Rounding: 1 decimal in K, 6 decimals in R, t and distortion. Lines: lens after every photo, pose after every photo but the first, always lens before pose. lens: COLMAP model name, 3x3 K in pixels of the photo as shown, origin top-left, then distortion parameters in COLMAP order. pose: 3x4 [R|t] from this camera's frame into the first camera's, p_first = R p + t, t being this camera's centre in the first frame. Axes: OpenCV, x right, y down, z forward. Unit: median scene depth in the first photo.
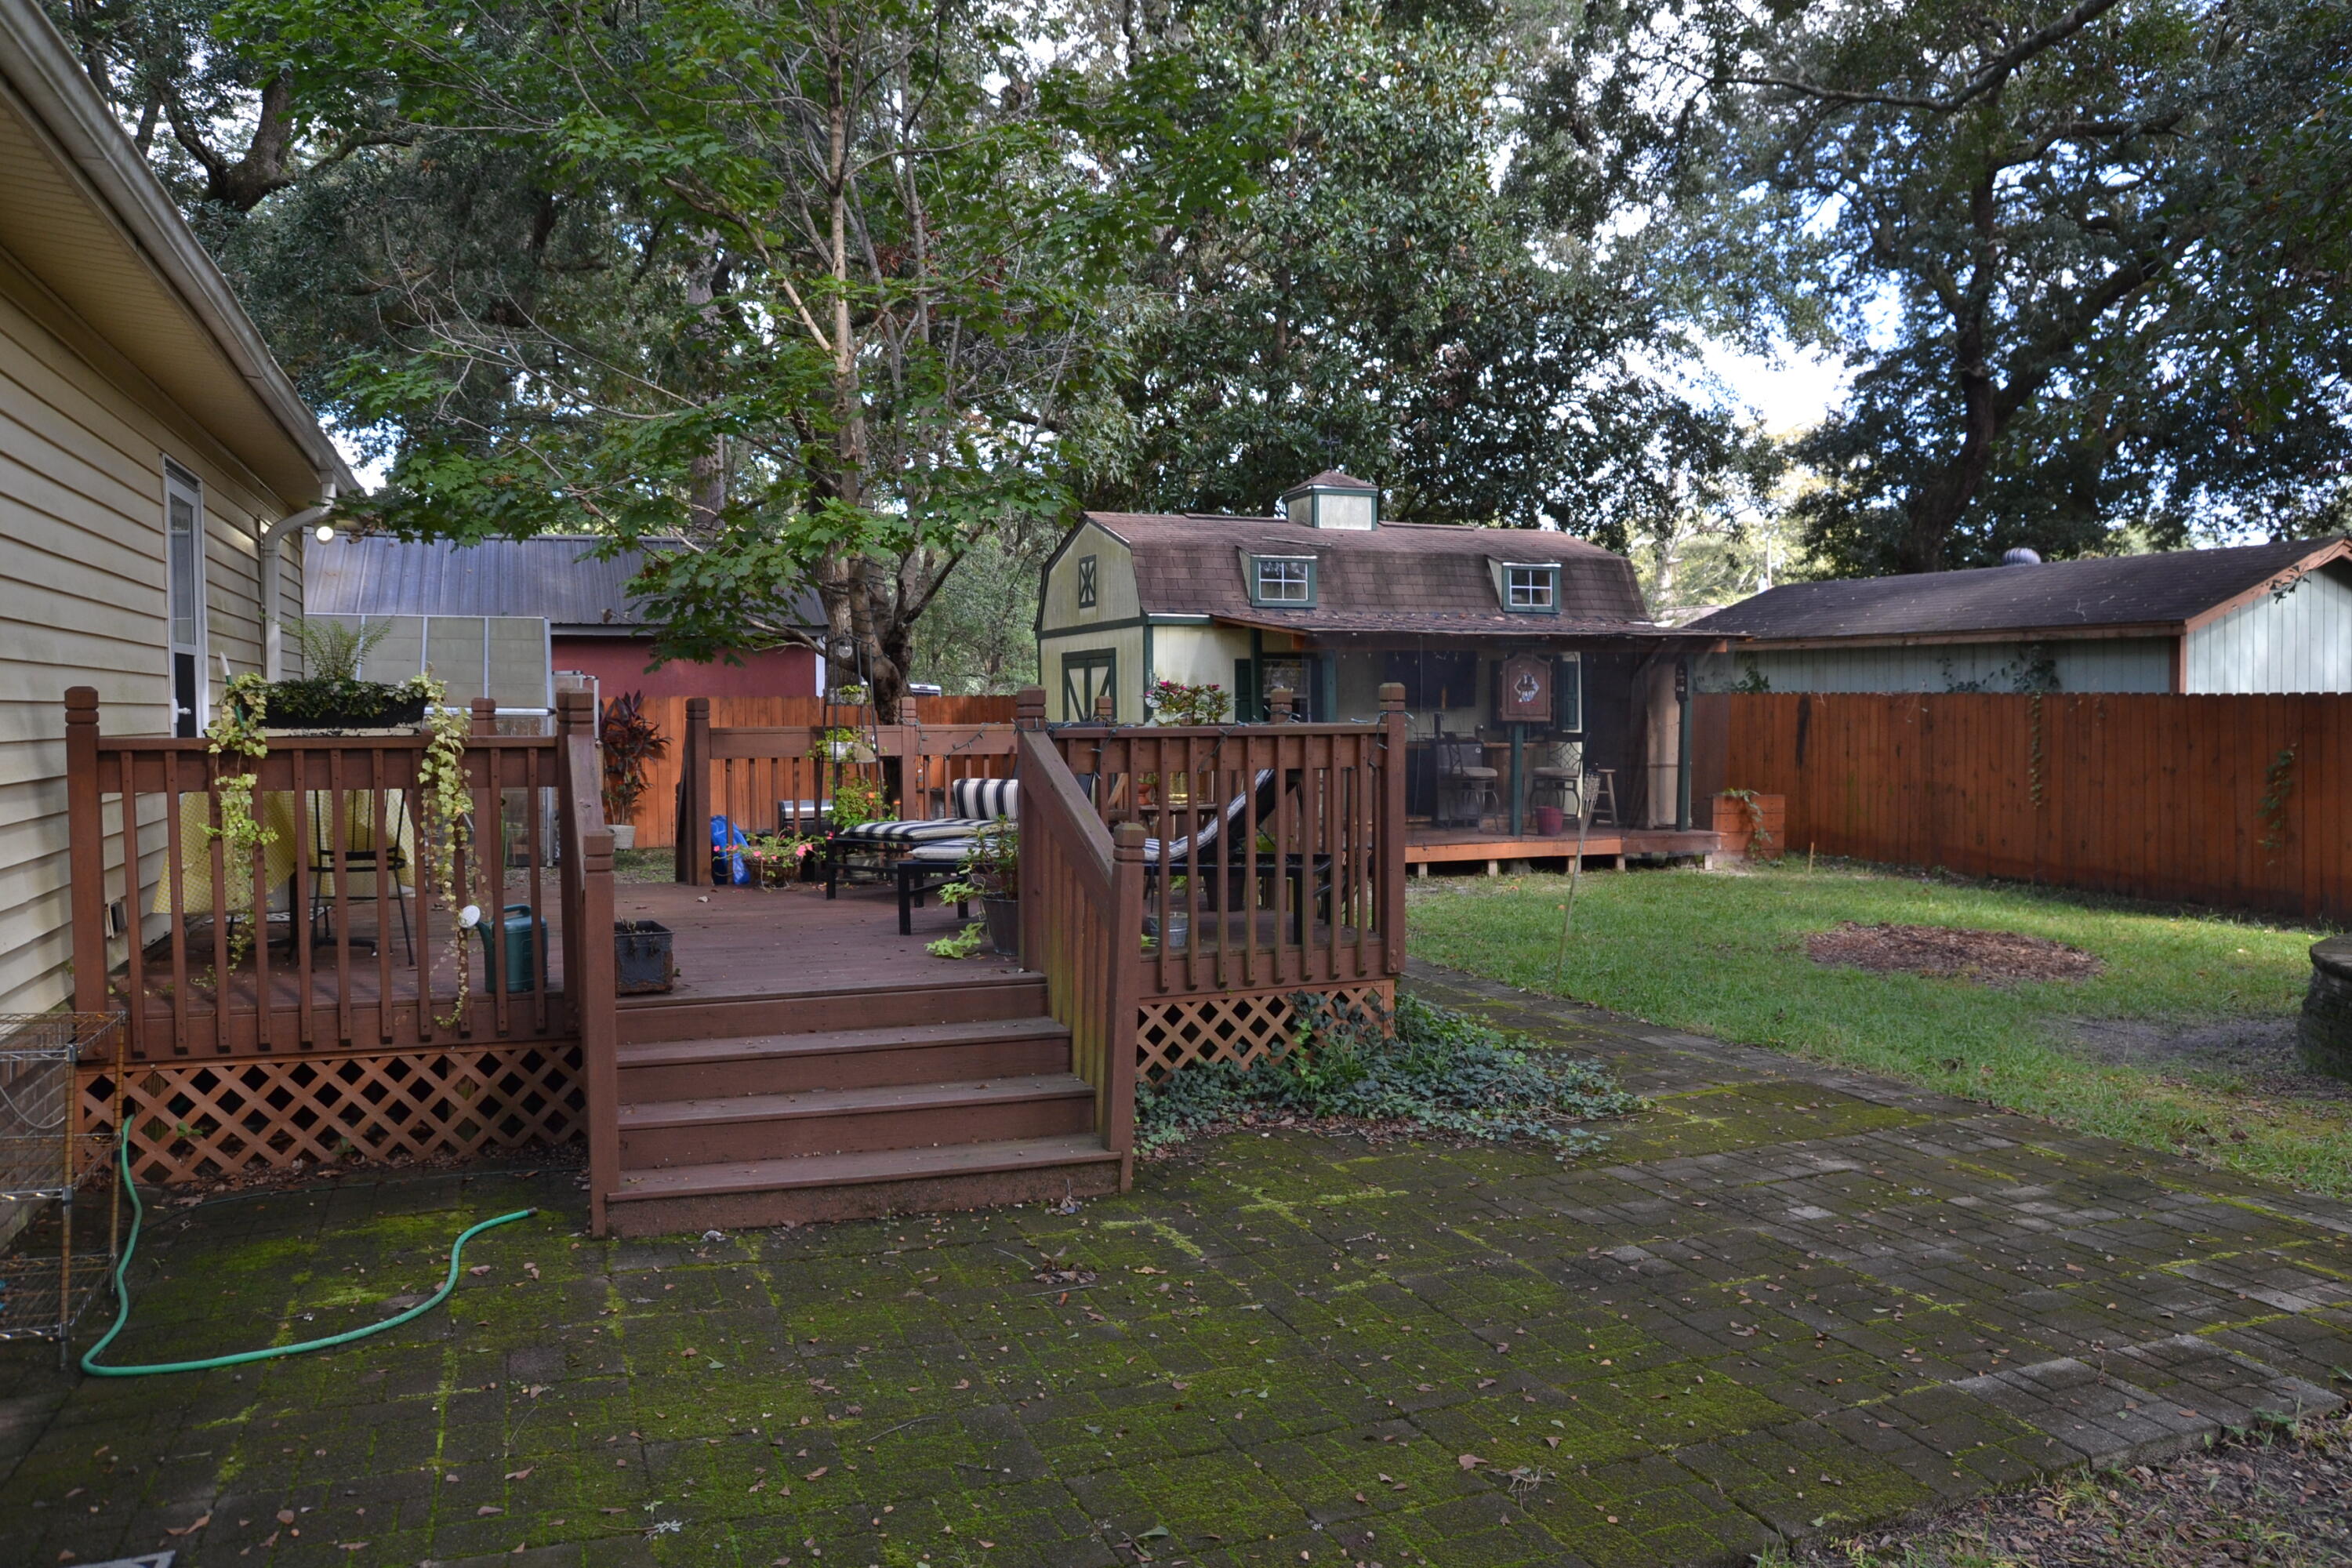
lens RADIAL K [[1739.4, 0, 1204.3], [0, 1739.4, 758.4], [0, 0, 1]] dist [-0.133073, 0.122631]
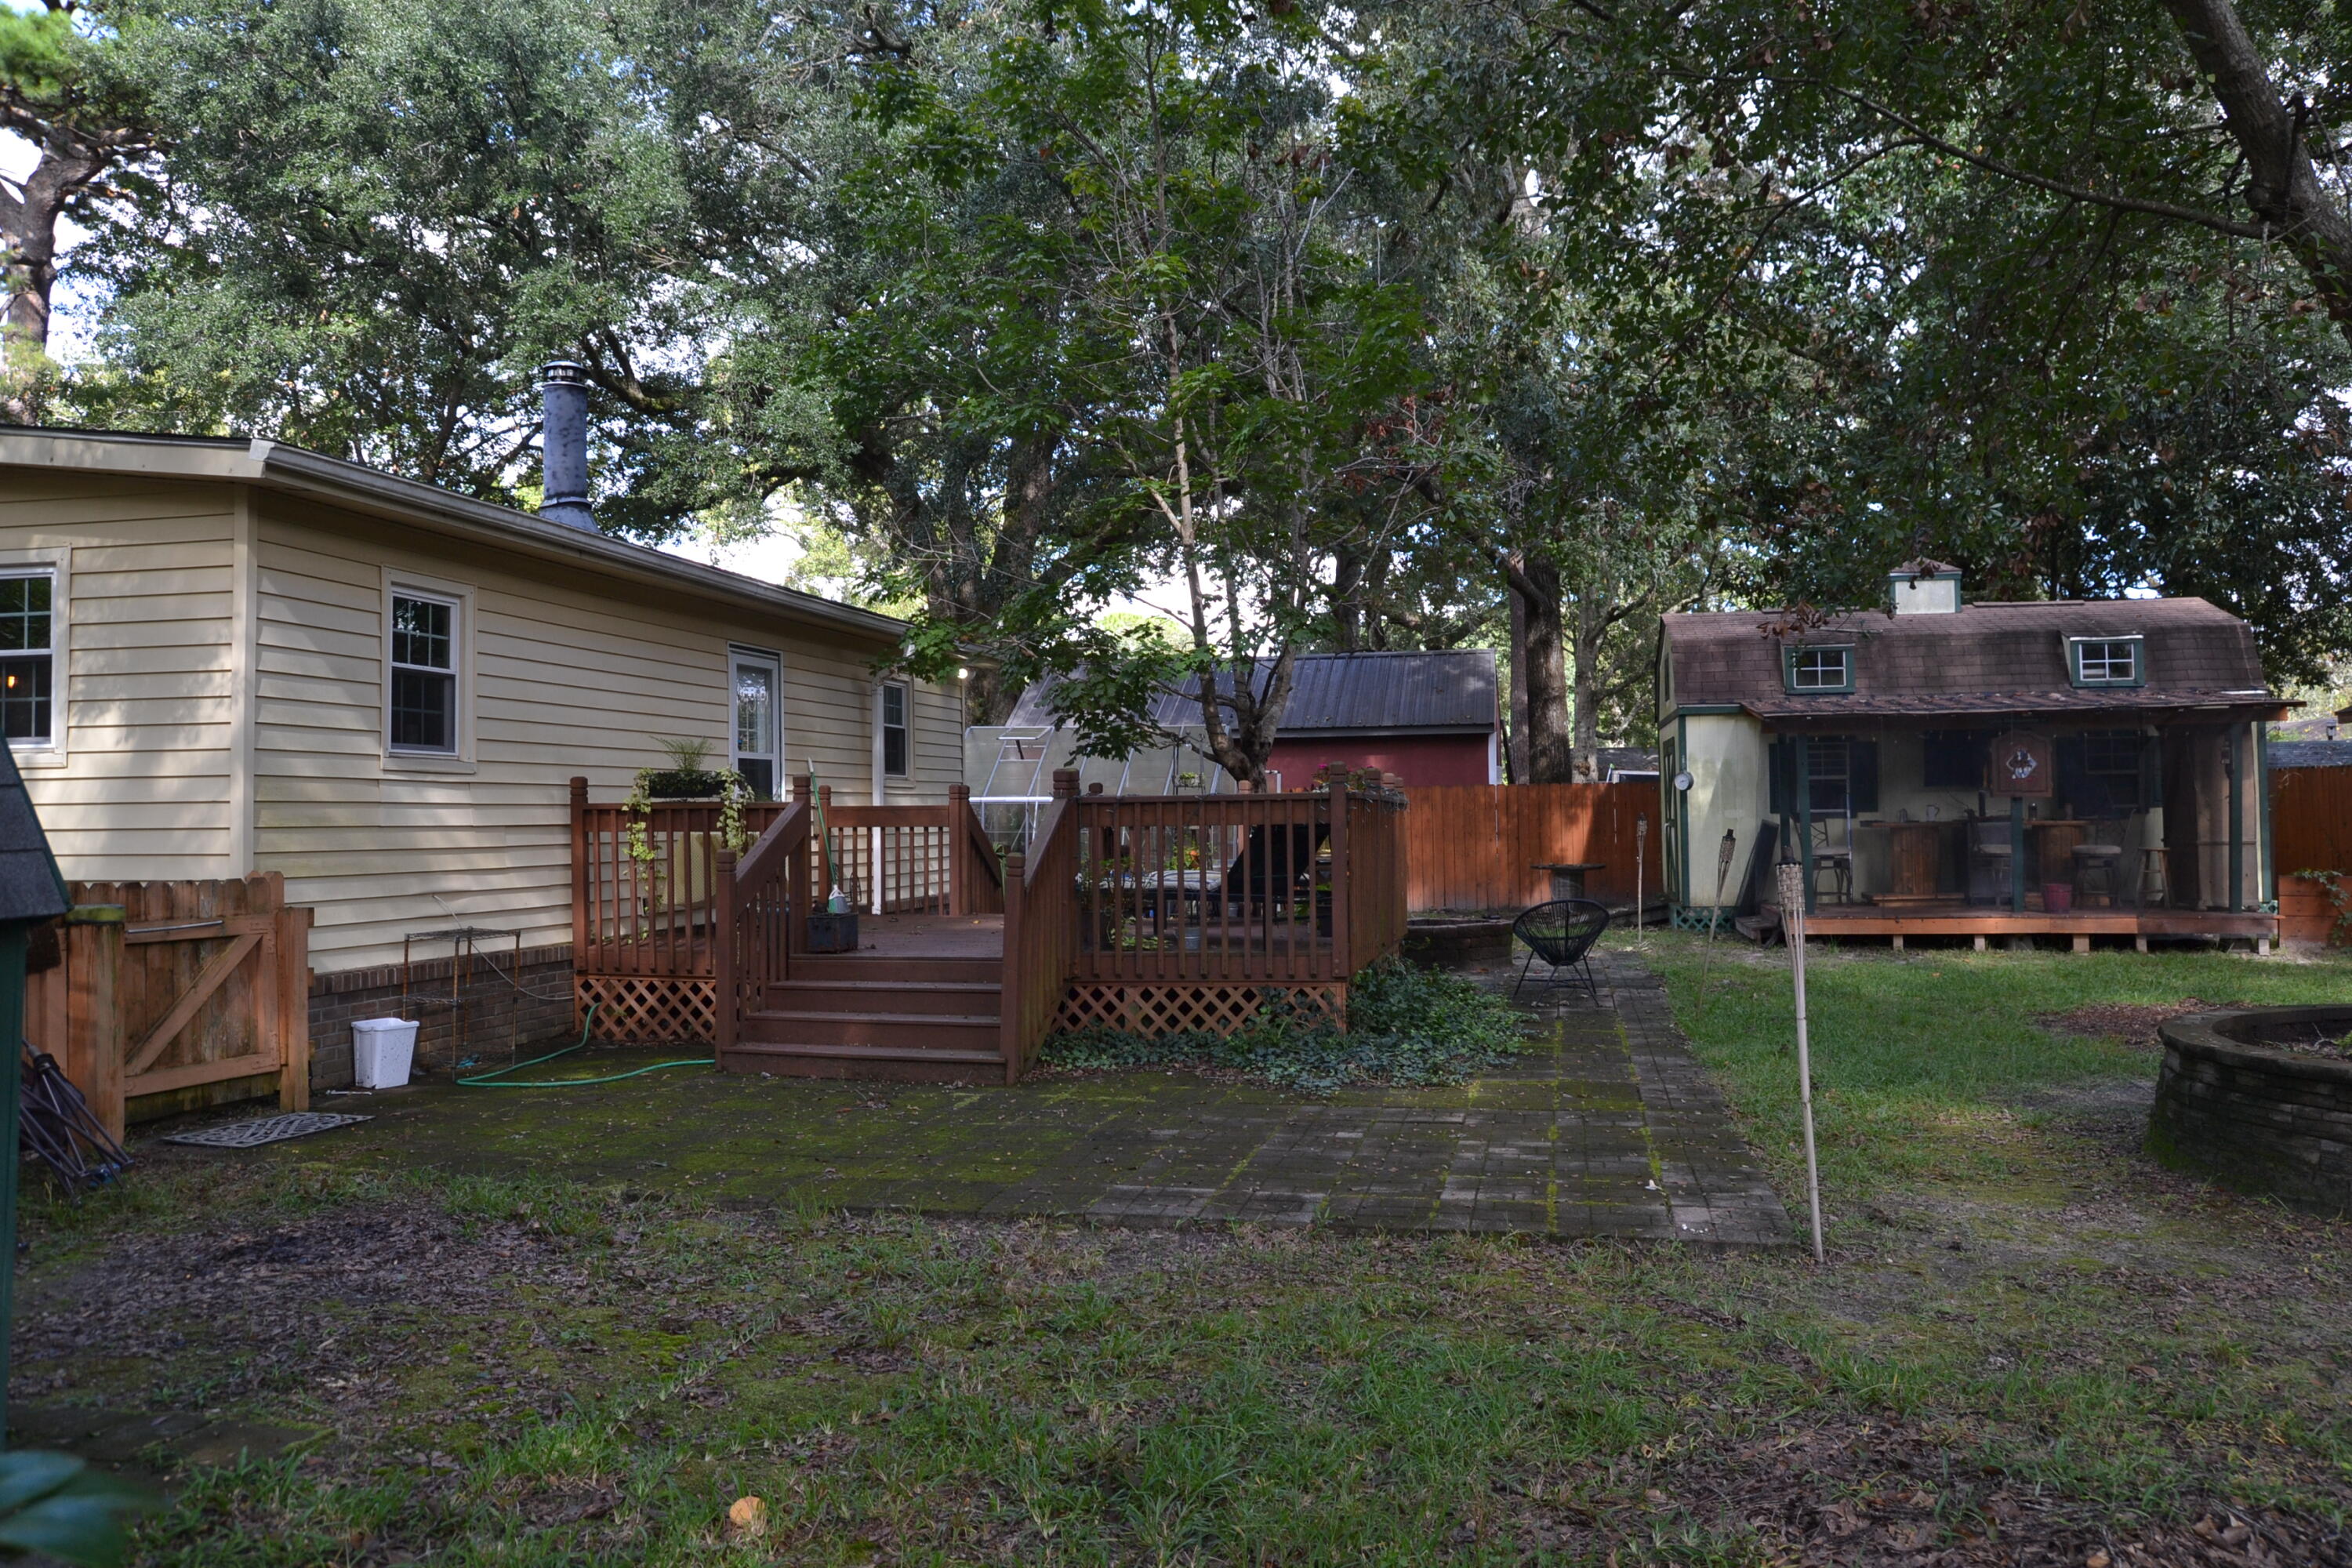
lens RADIAL K [[1739.4, 0, 1204.3], [0, 1739.4, 758.4], [0, 0, 1]] dist [-0.133073, 0.122631]
pose [[0.831261, -0.023130, -0.555401, 0.970673], [-0.007671, 0.998561, -0.053068, 0.033450], [0.555830, 0.048374, 0.829887, -0.229016]]
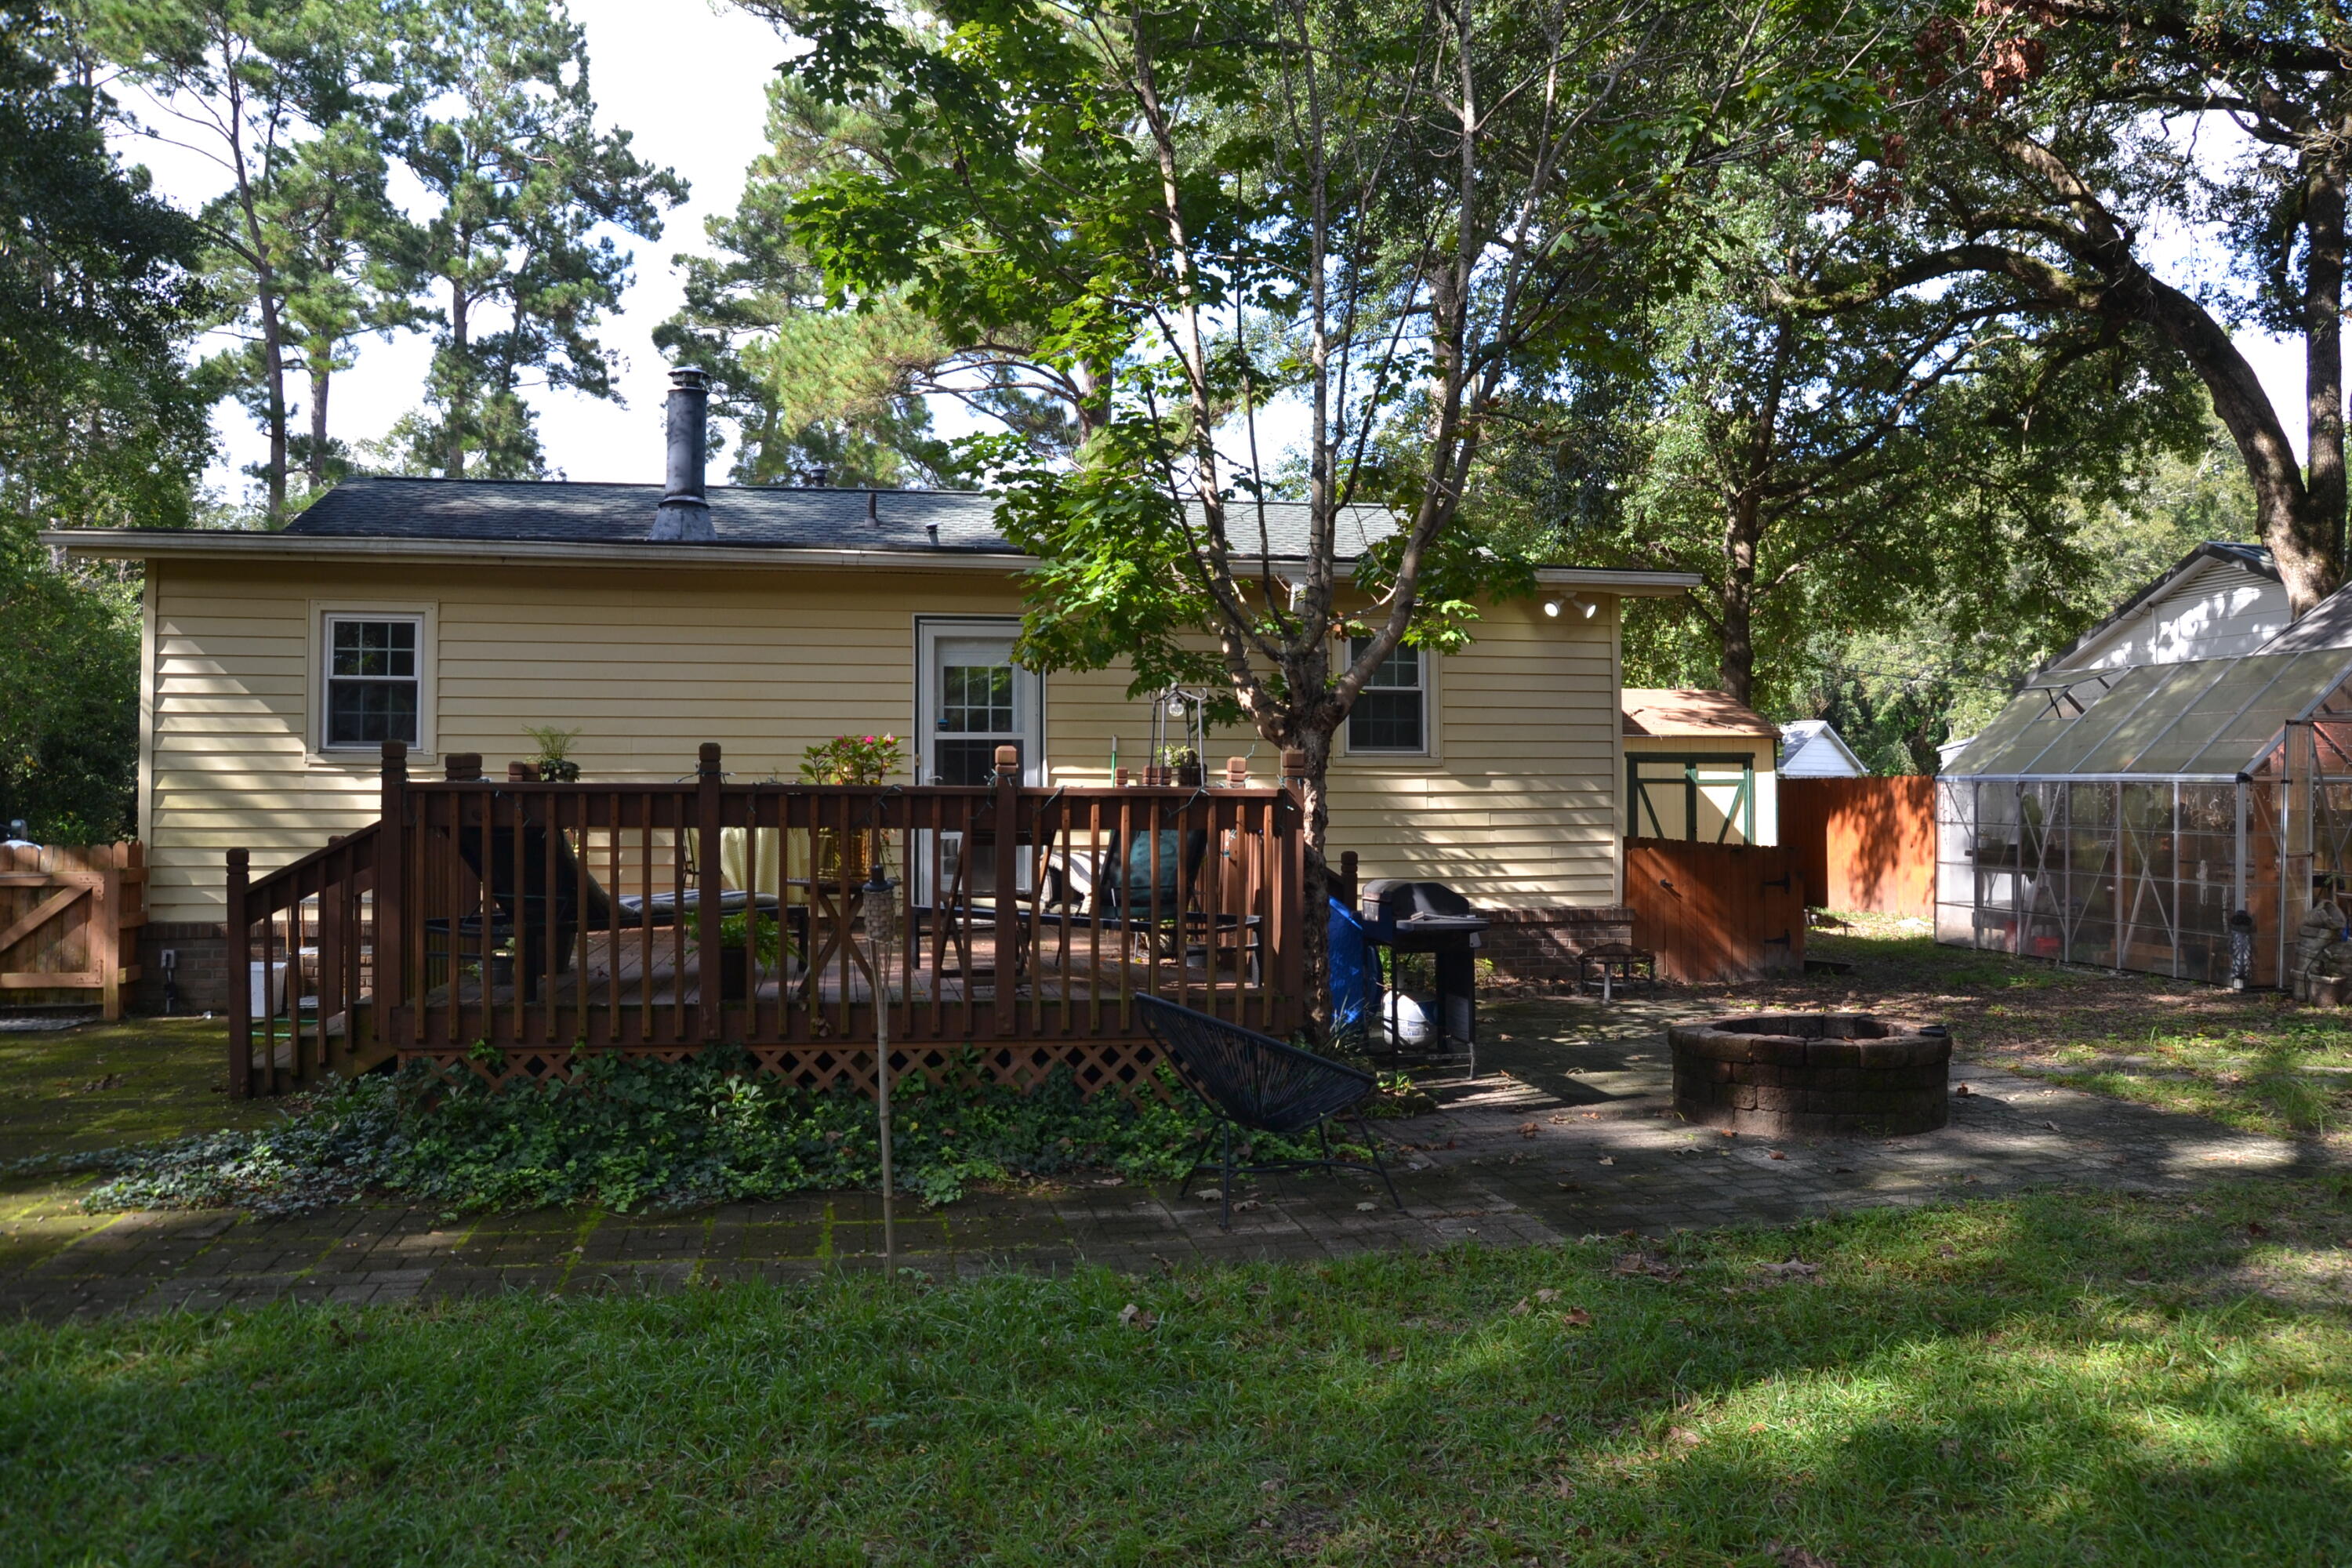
lens RADIAL K [[1739.4, 0, 1204.3], [0, 1739.4, 758.4], [0, 0, 1]] dist [-0.133073, 0.122631]
pose [[-0.162363, -0.032849, -0.986184, 1.215932], [-0.022227, 0.999314, -0.029627, -0.005137], [0.986481, 0.017109, -0.162982, 1.988967]]
